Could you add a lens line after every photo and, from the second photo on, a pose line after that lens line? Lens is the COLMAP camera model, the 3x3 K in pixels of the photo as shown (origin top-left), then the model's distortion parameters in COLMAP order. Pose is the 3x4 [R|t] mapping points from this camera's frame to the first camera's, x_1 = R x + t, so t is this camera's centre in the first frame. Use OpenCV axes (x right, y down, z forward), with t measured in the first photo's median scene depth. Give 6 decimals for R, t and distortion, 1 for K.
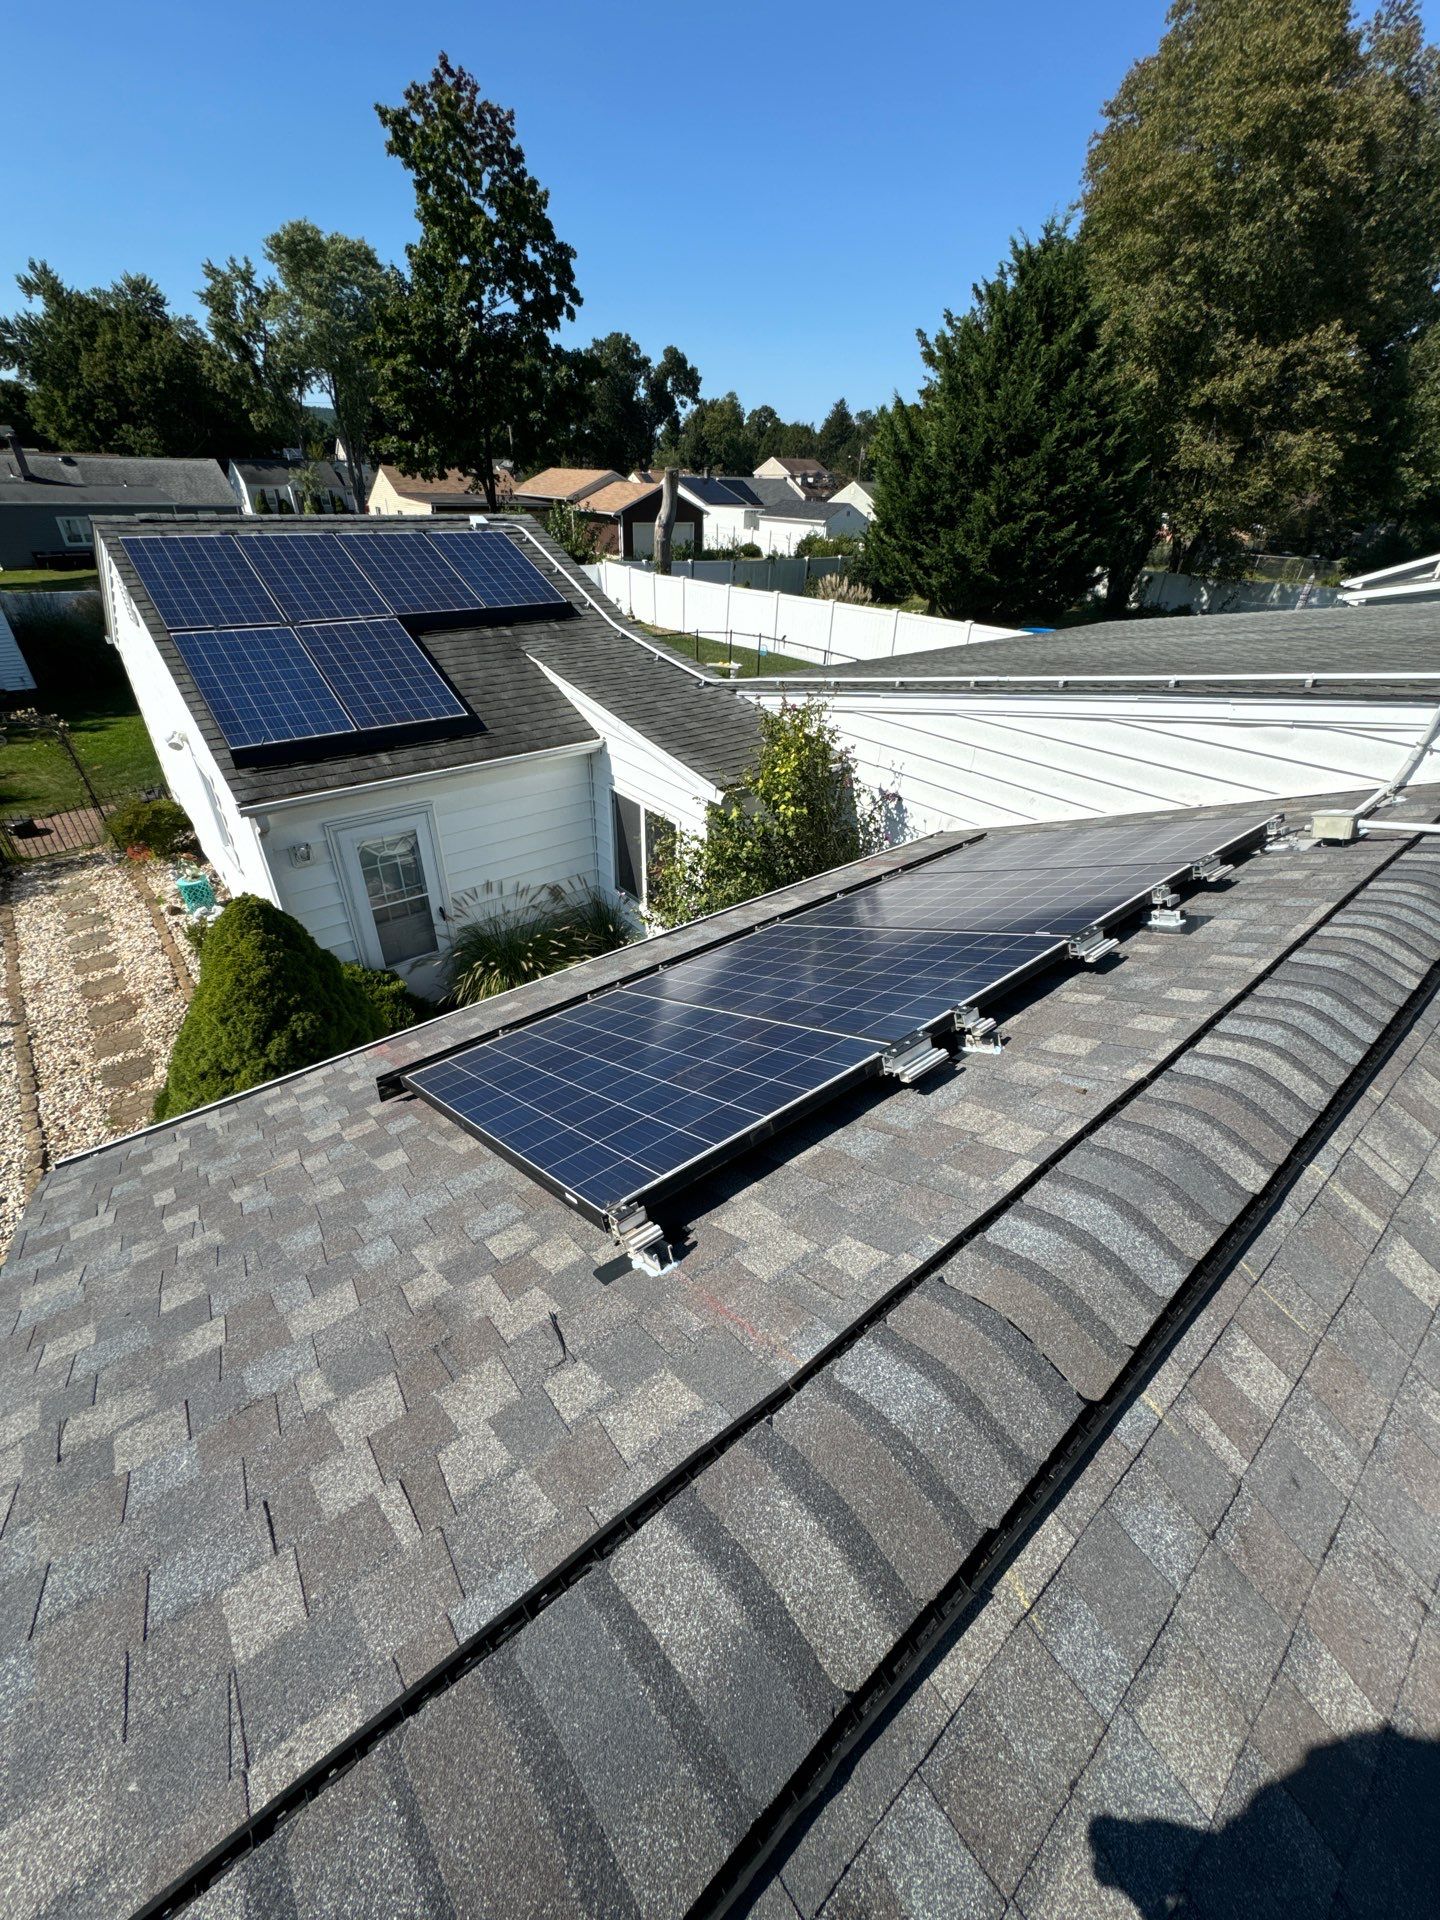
lens RADIAL K [[771.5, 0, 725.6], [0, 771.5, 960.4], [0, 0, 1]] dist [-0.004145, 0.000285]
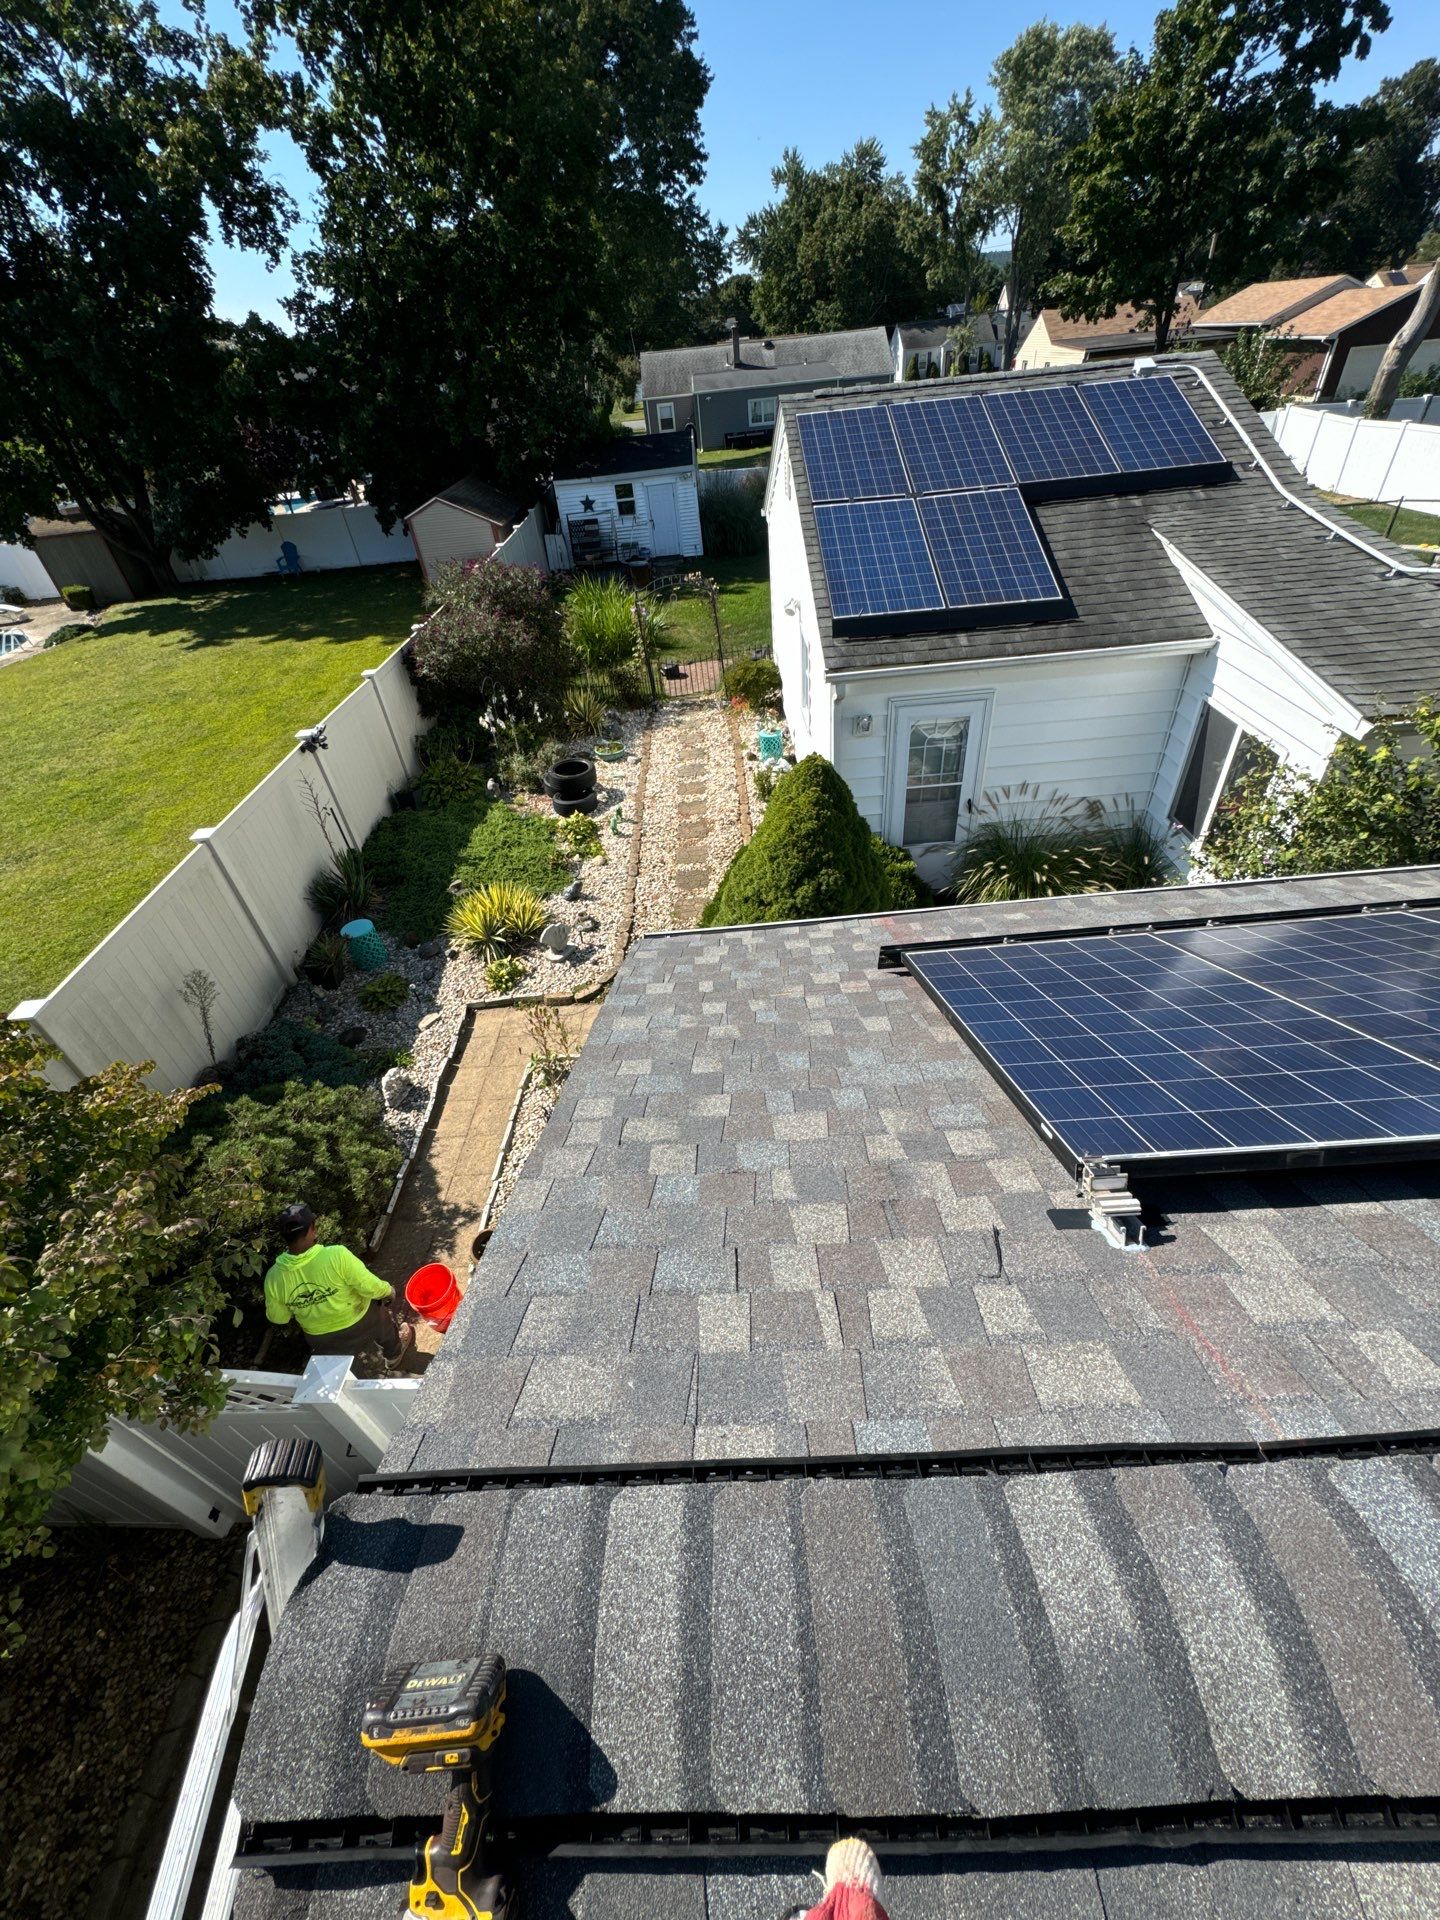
lens RADIAL K [[771.5, 0, 717.6], [0, 771.5, 960.8], [0, 0, 1]] dist [-0.004145, 0.000285]
pose [[0.776667, 0.313869, -0.546146, -0.012199], [-0.238318, 0.948986, 0.206471, 0.001261], [0.583089, -0.030203, 0.811846, -0.002885]]
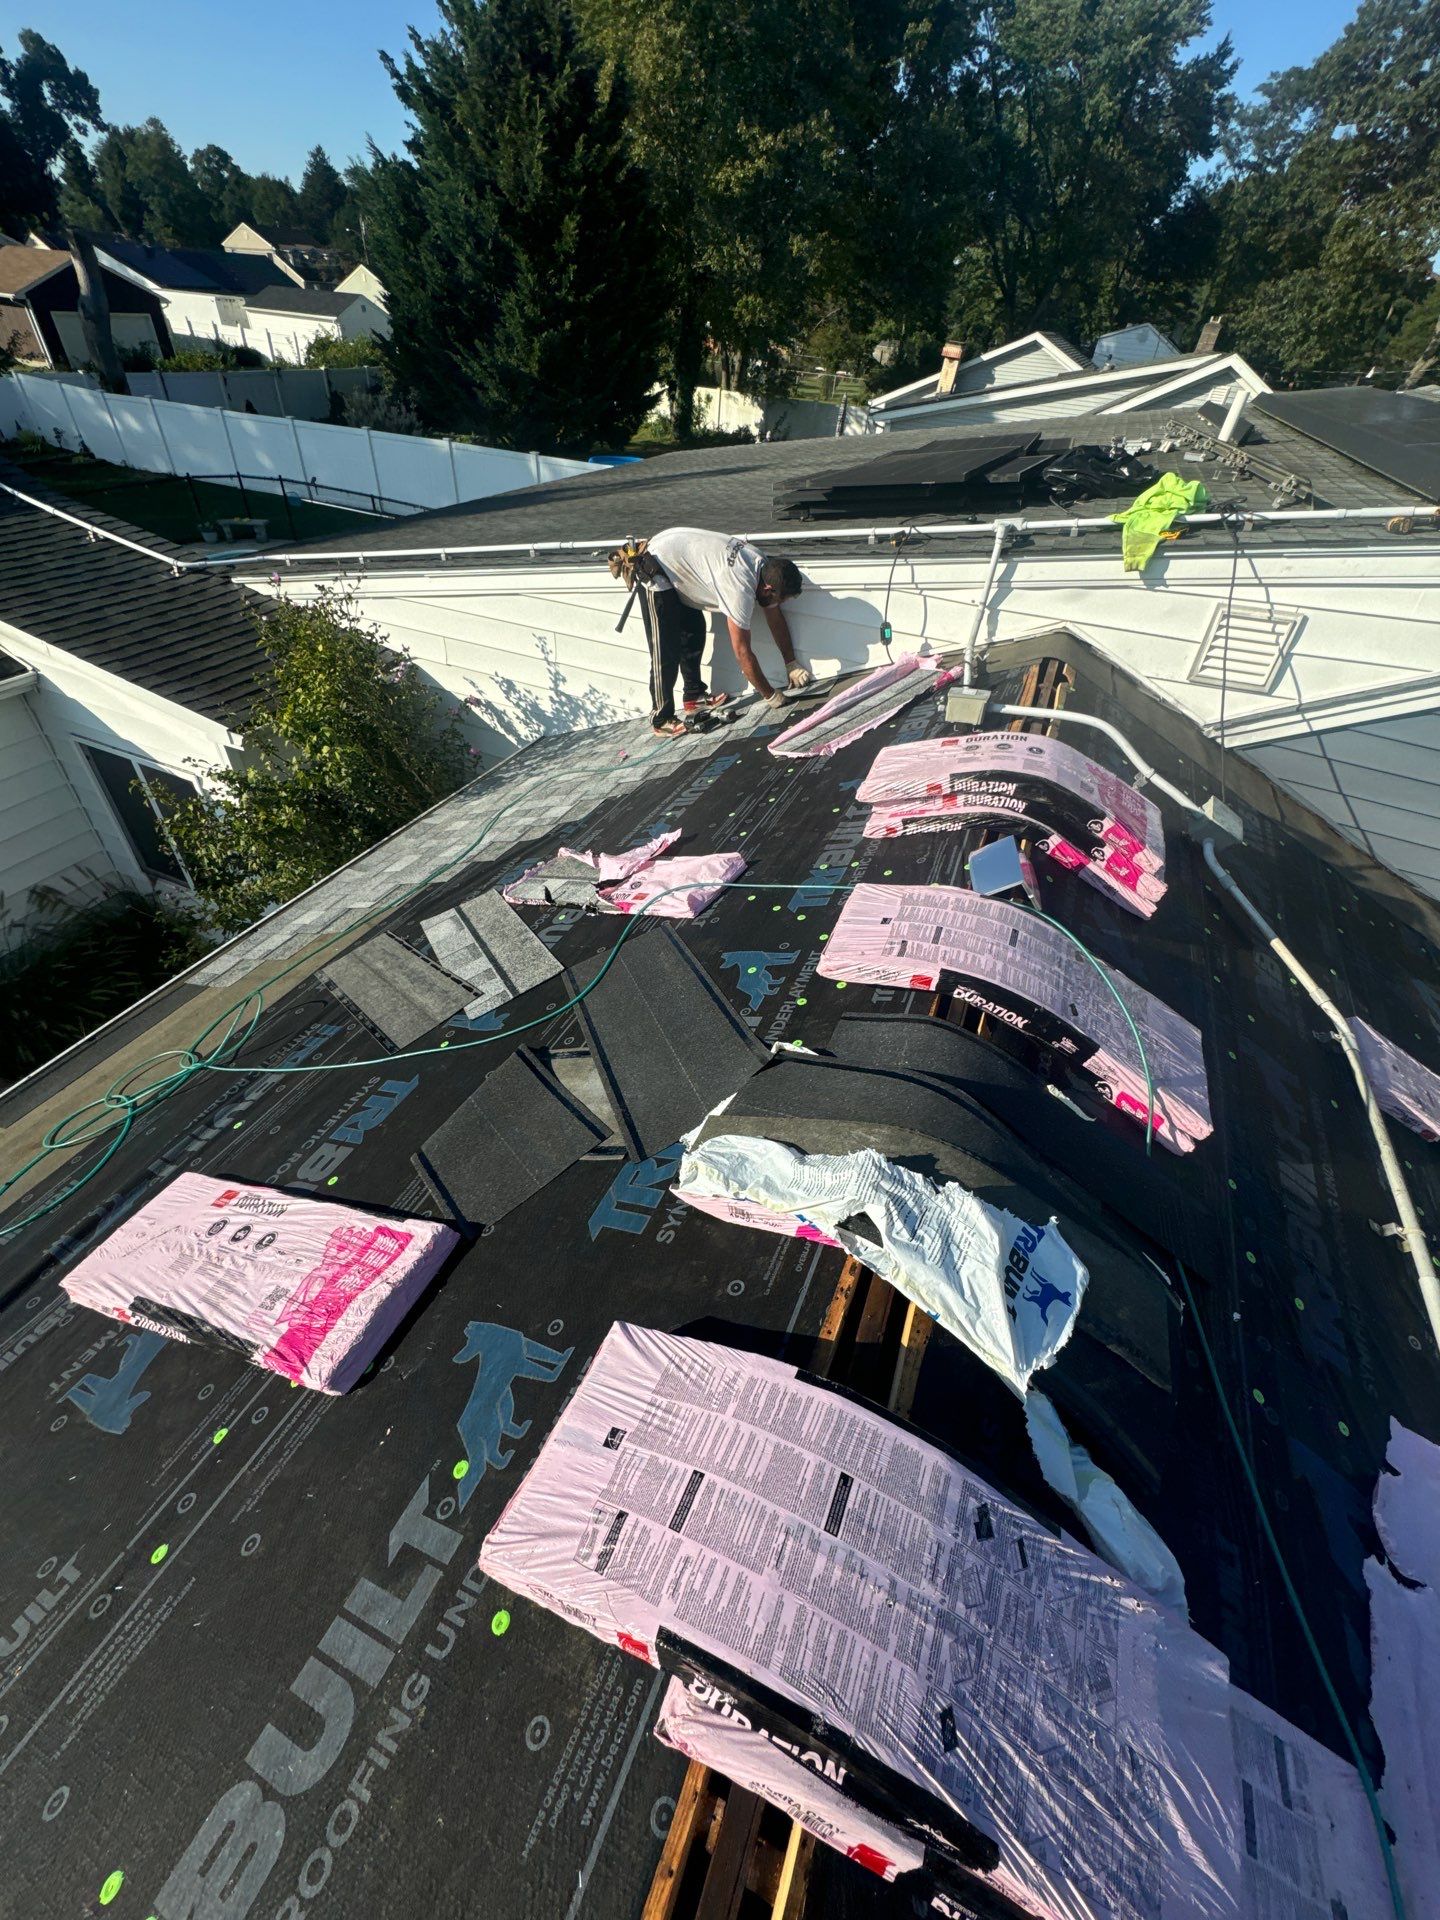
lens RADIAL K [[771.5, 0, 731.8], [0, 771.5, 956.3], [0, 0, 1]] dist [-0.004145, 0.000285]
pose [[0.886054, -0.273565, 0.374259, 0.058265], [0.205575, 0.955468, 0.211705, -0.055043], [-0.415507, -0.110643, 0.902835, 0.086339]]
